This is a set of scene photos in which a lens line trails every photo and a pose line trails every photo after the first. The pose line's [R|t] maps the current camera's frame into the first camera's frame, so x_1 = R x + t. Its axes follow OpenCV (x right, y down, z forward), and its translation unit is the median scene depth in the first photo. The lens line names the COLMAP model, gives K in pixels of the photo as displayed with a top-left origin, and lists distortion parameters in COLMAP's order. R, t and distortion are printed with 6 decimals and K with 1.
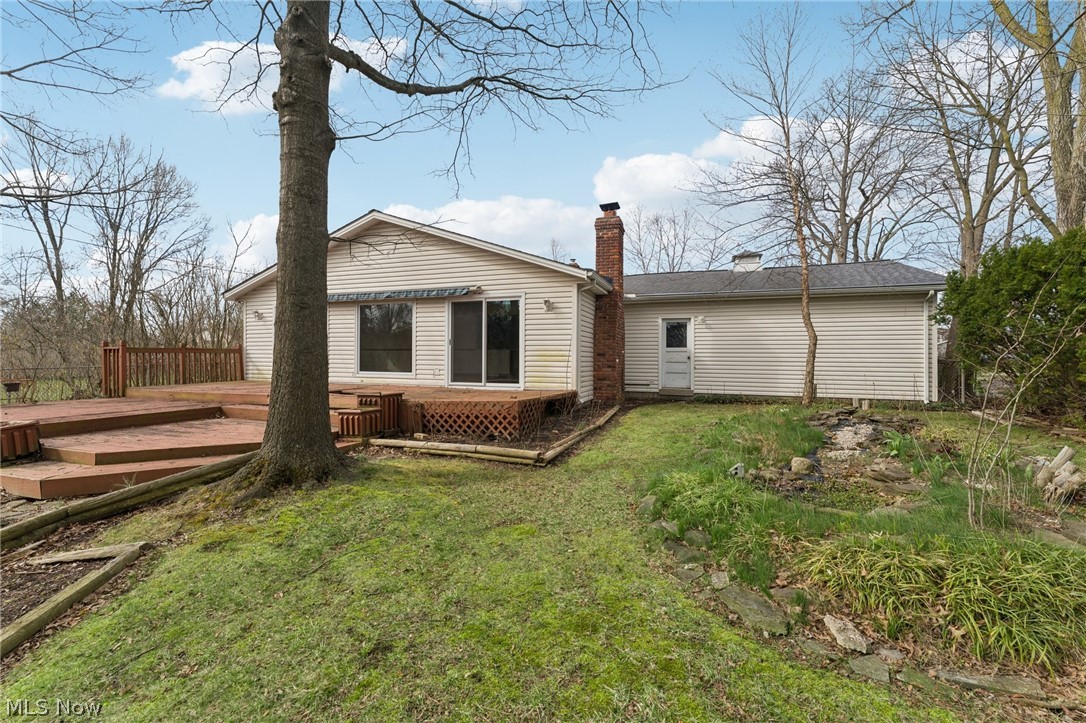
lens RADIAL K [[439.9, 0, 543.0], [0, 439.9, 361.5], [0, 0, 1]] dist [-0.000439, -0.000068]
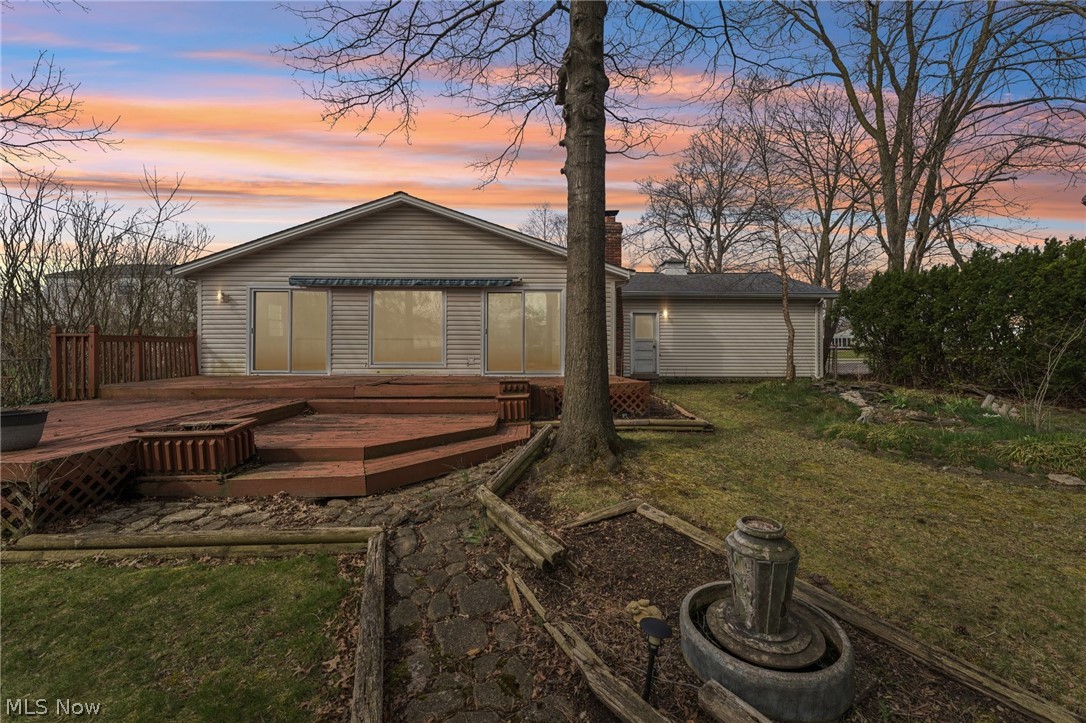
lens RADIAL K [[442.2, 0, 543.0], [0, 442.2, 361.5], [0, 0, 1]] dist [0.000070, 0.000012]
pose [[0.935666, -0.014697, 0.352581, -0.454784], [0.007424, 0.999731, 0.021972, 0.003689], [-0.352809, -0.017941, 0.935523, -0.007462]]
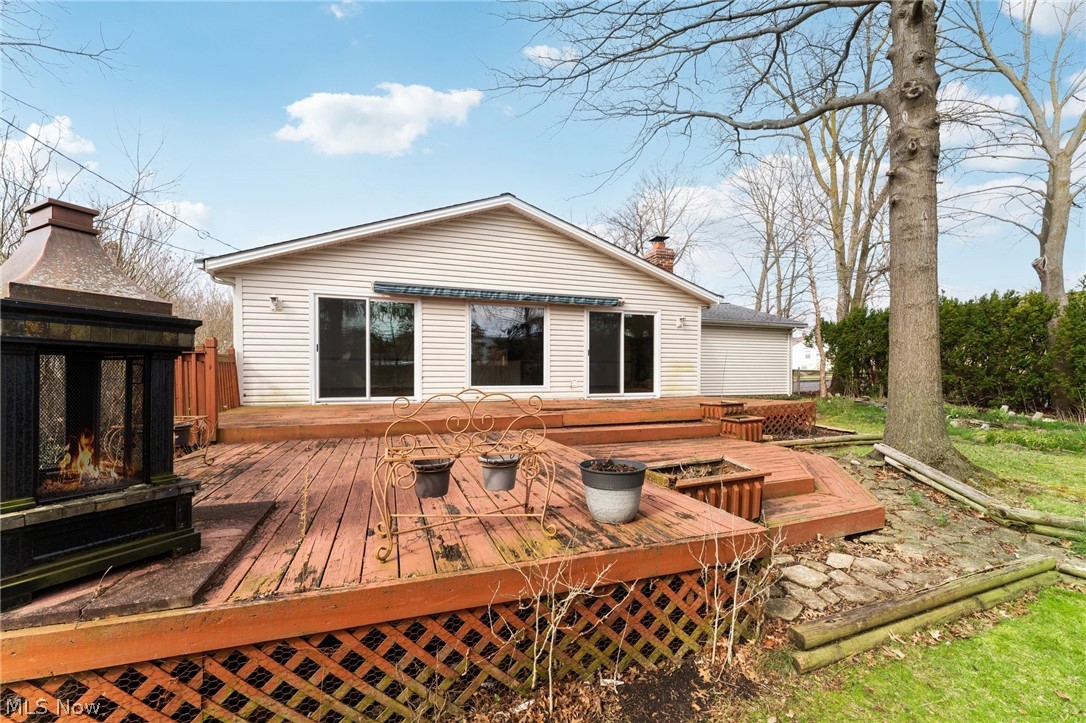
lens RADIAL K [[438.7, 0, 548.8], [0, 438.7, 394.0], [0, 0, 1]] dist [-0.000059, -0.000070]
pose [[0.775739, -0.040996, 0.629720, -0.907042], [0.007814, 0.998435, 0.055374, -0.007228], [-0.631005, -0.038035, 0.774846, 0.300502]]
